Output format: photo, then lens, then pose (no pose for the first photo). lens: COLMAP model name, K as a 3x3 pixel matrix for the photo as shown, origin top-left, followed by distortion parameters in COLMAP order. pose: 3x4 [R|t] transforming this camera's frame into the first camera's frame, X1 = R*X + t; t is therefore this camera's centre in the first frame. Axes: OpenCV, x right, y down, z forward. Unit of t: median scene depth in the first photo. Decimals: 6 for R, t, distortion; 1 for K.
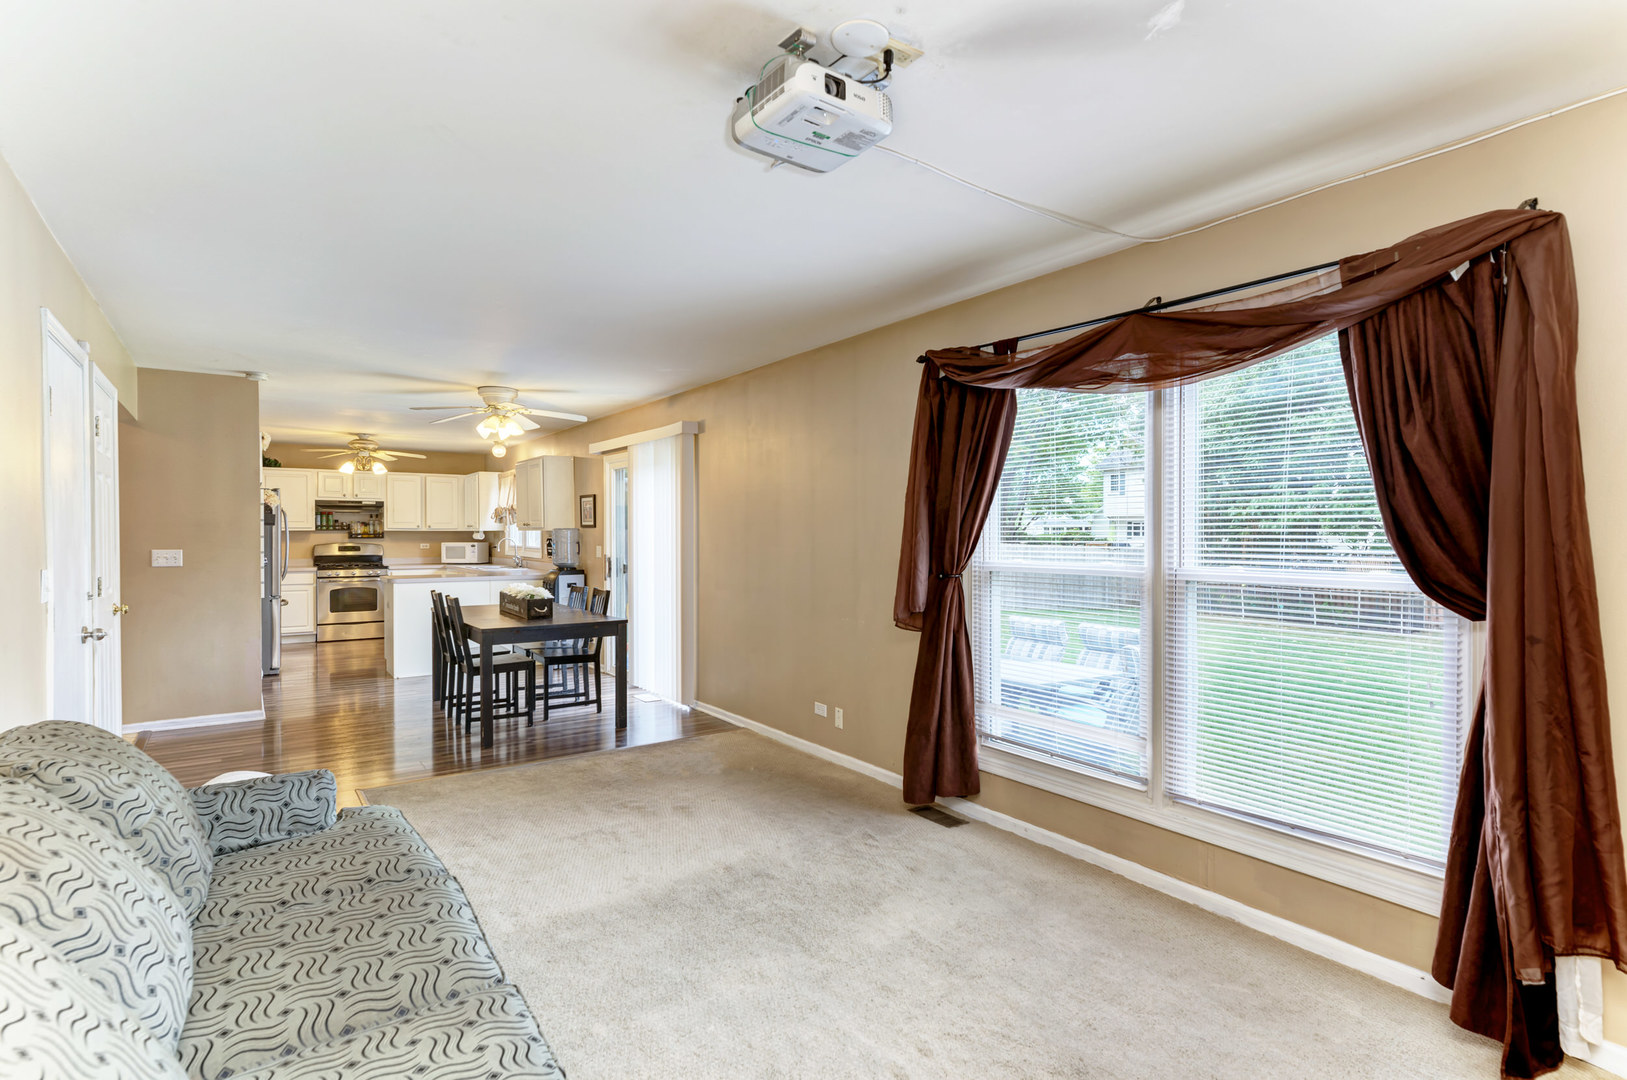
lens RADIAL K [[836.7, 0, 823.7], [0, 836.7, 545.2], [0, 0, 1]] dist [0.004058, 0.000422]
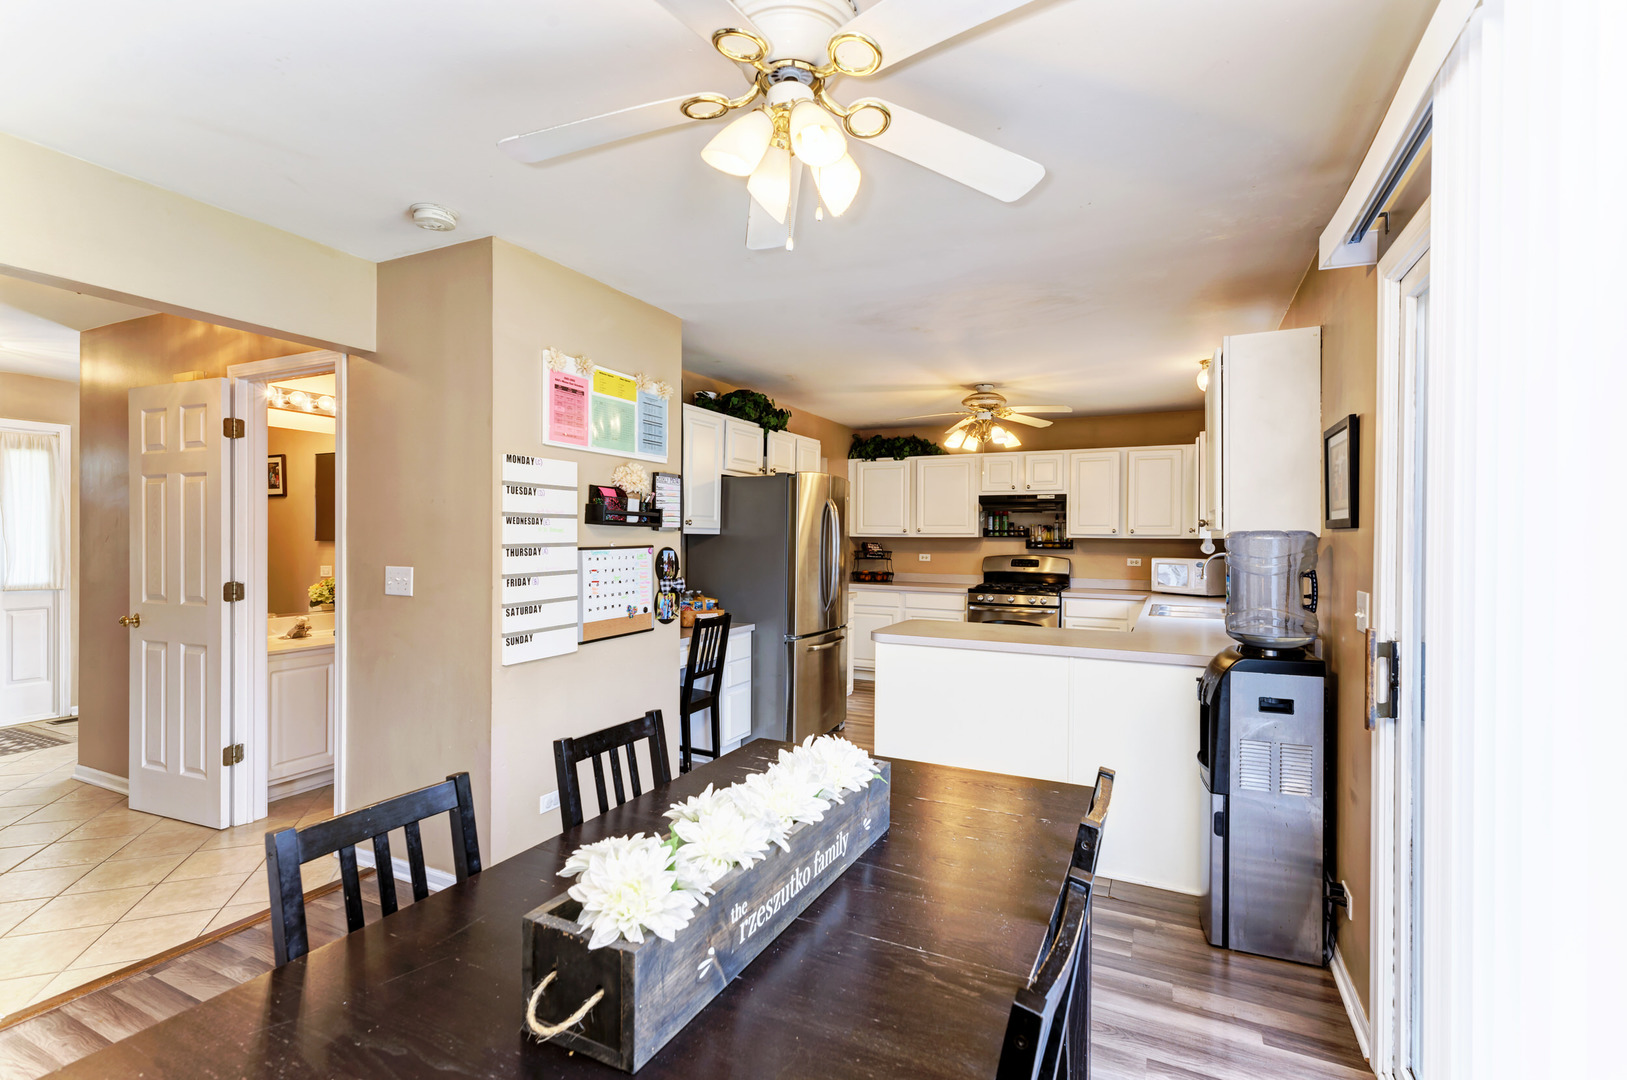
lens RADIAL K [[748.1, 0, 813.5], [0, 748.1, 540.0], [0, 0, 1]] dist [-0.000862, -0.000798]
pose [[0.489954, 0.006090, -0.871727, -0.104838], [-0.019784, 0.999796, -0.004134, -0.009350], [0.871524, 0.019272, 0.489975, 0.538386]]
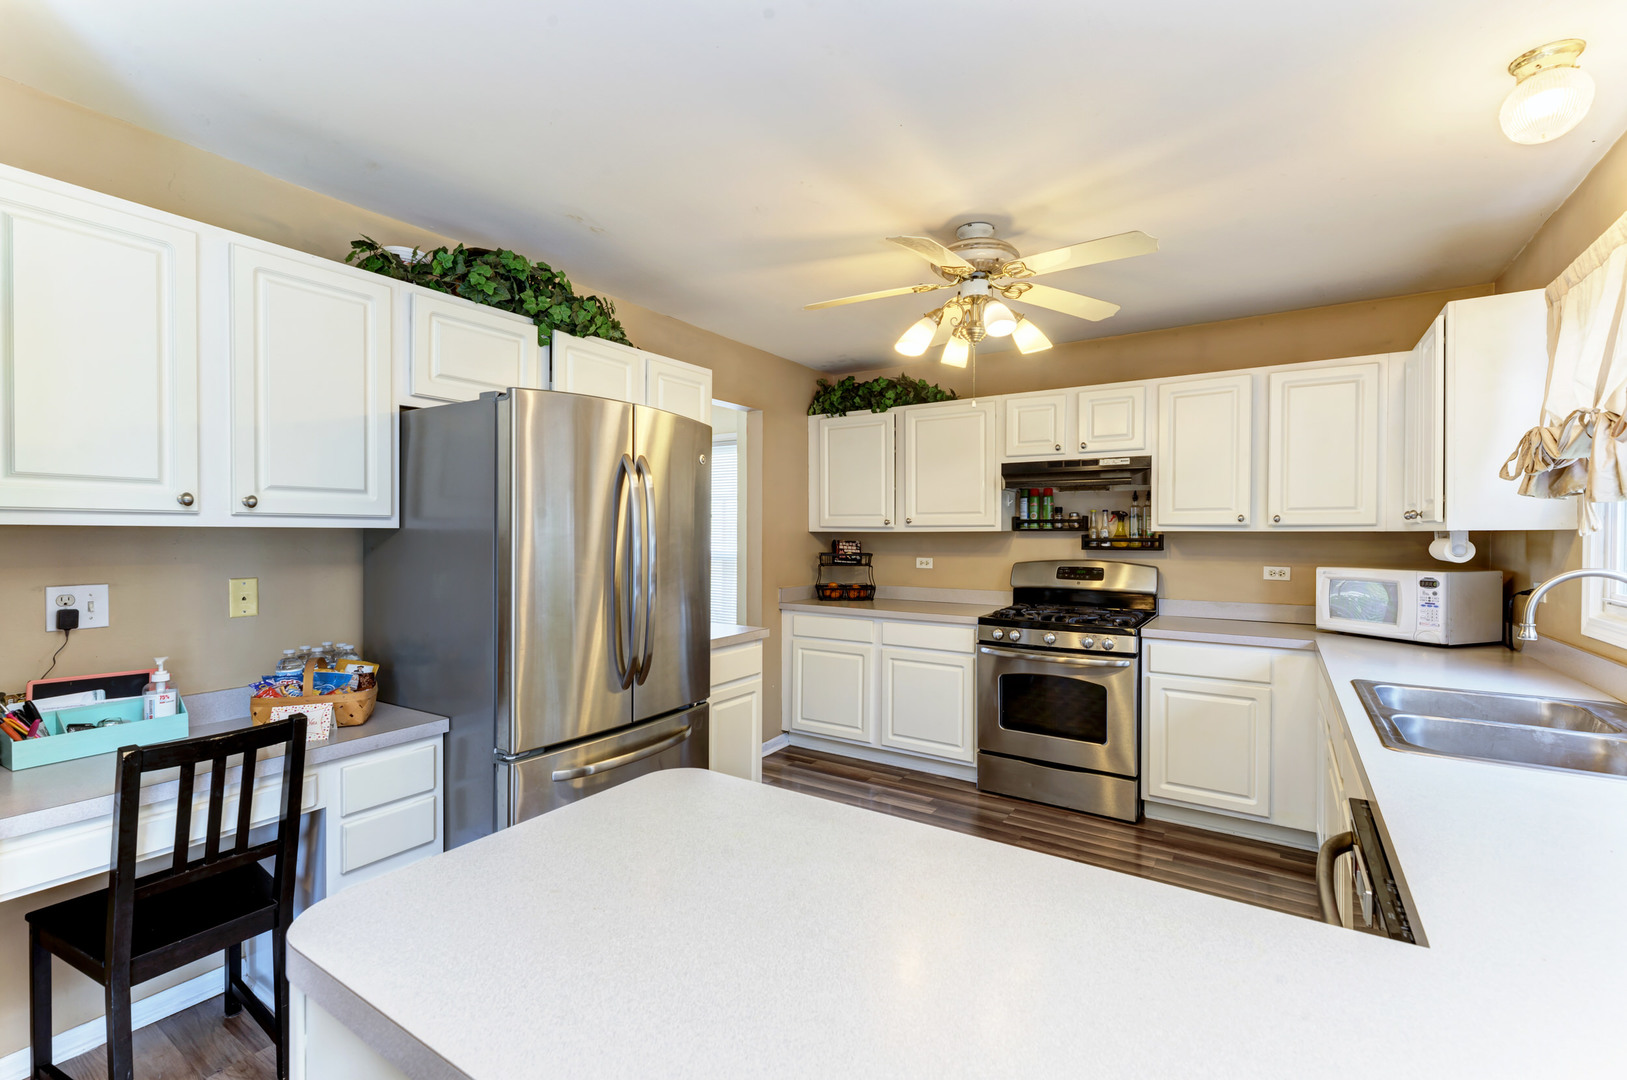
lens RADIAL K [[712.4, 0, 813.5], [0, 712.4, 540.0], [0, 0, 1]] dist [0.003231, -0.000137]
pose [[0.377090, 0.008433, -0.926138, -0.281761], [-0.014066, 0.999895, 0.003377, -0.012445], [0.926070, 0.011753, 0.377169, 0.739936]]
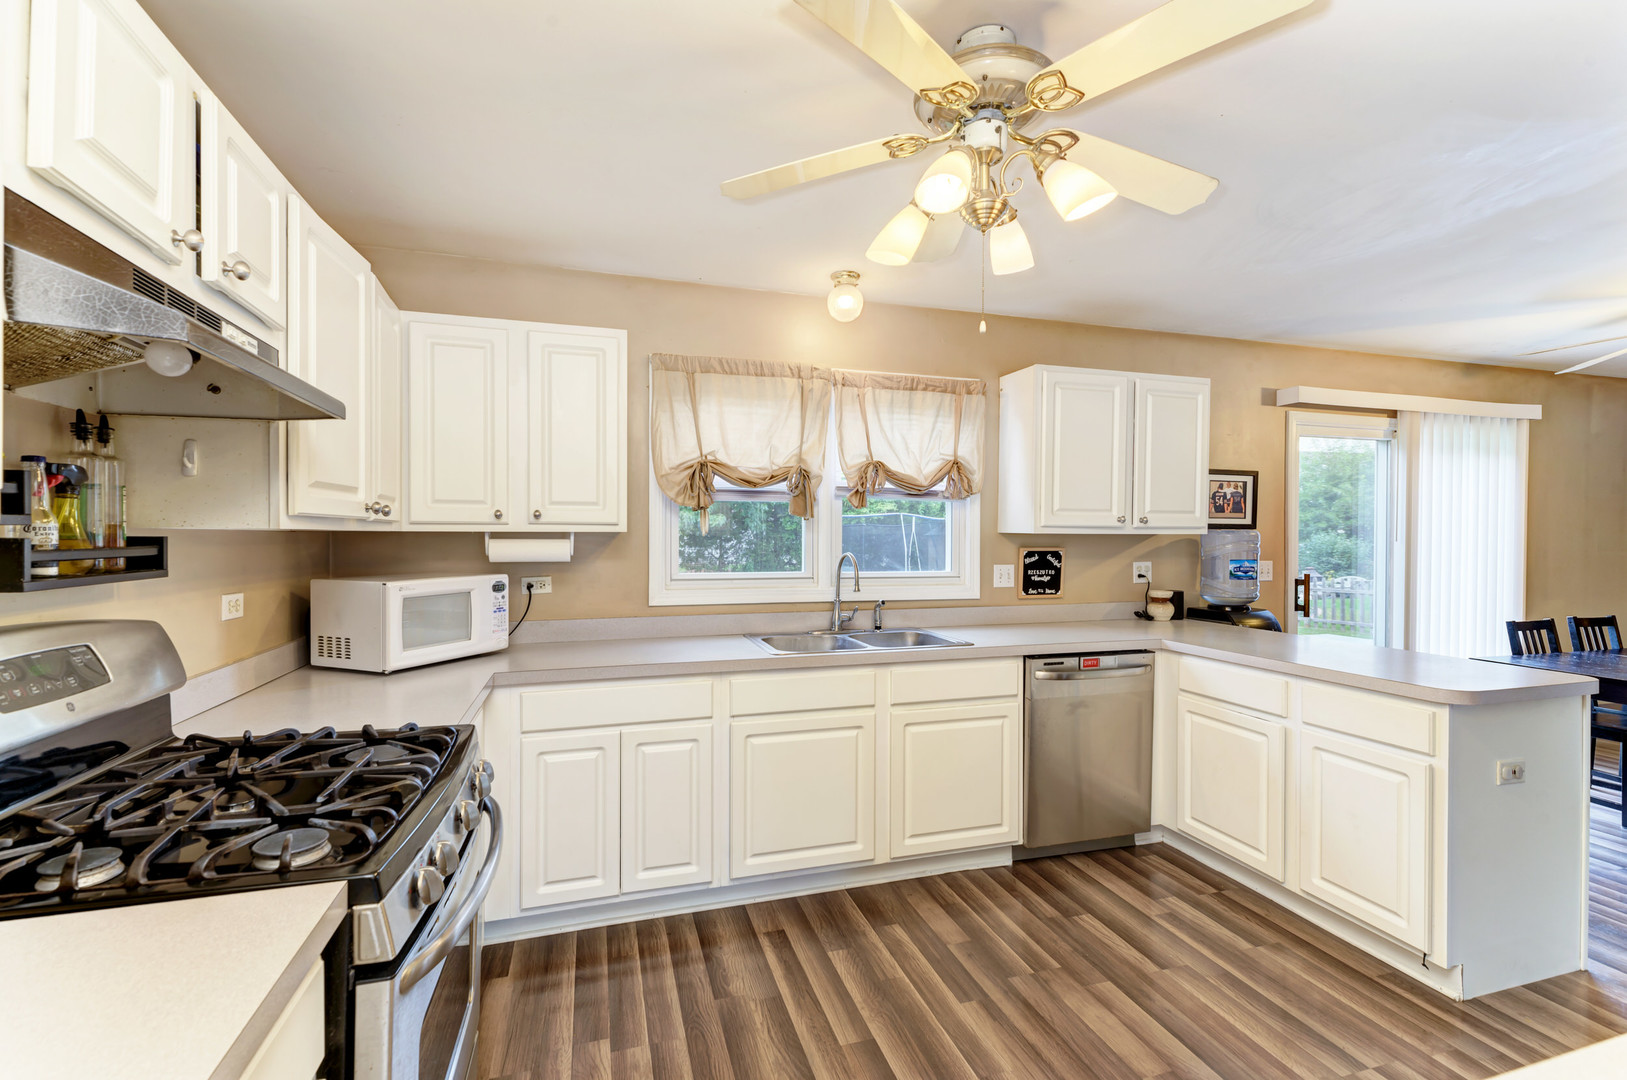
lens RADIAL K [[718.8, 0, 802.5], [0, 718.8, 540.2], [0, 0, 1]] dist [0.003131, 0.000330]
pose [[0.309430, -0.006358, 0.950901, -0.635428], [0.010260, 0.999942, 0.003347, -0.014697], [-0.950867, 0.008721, 0.309478, 0.868857]]
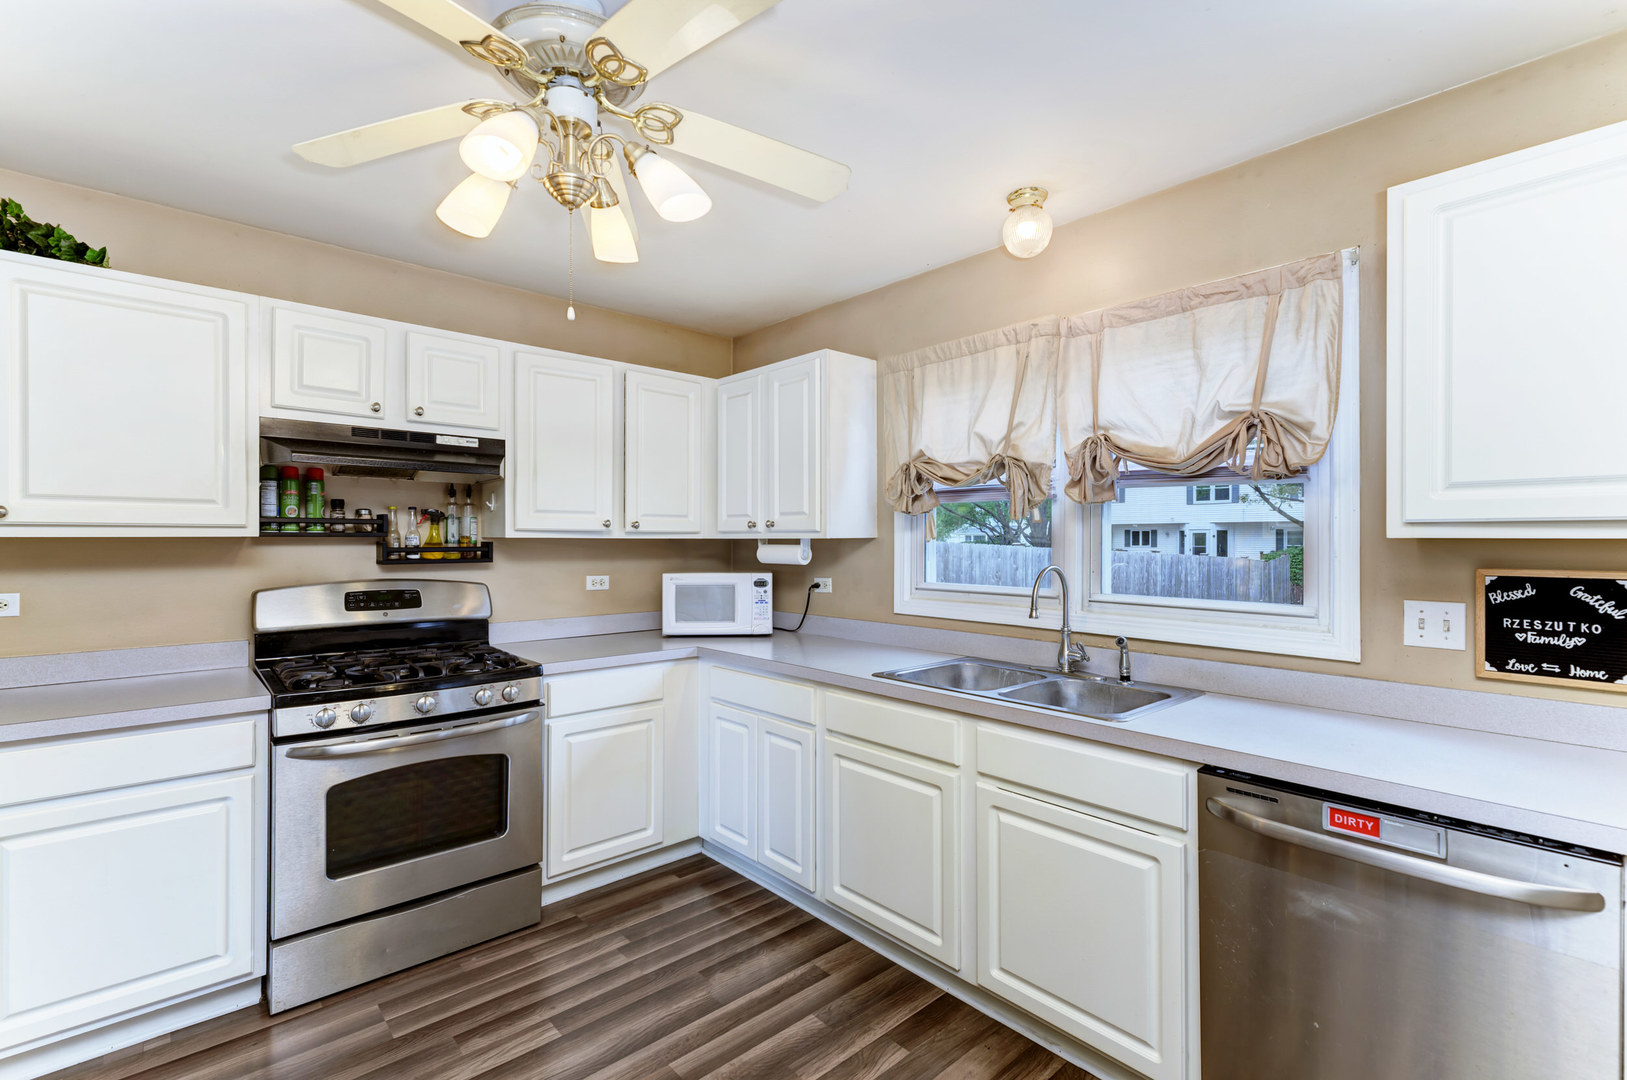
lens RADIAL K [[718.8, 0, 802.5], [0, 718.8, 540.2], [0, 0, 1]] dist [0.003131, 0.000330]
pose [[0.992641, 0.000382, 0.121094, -0.455204], [0.001091, 0.999926, -0.012103, -0.013494], [-0.121090, 0.012146, 0.992567, 0.739917]]
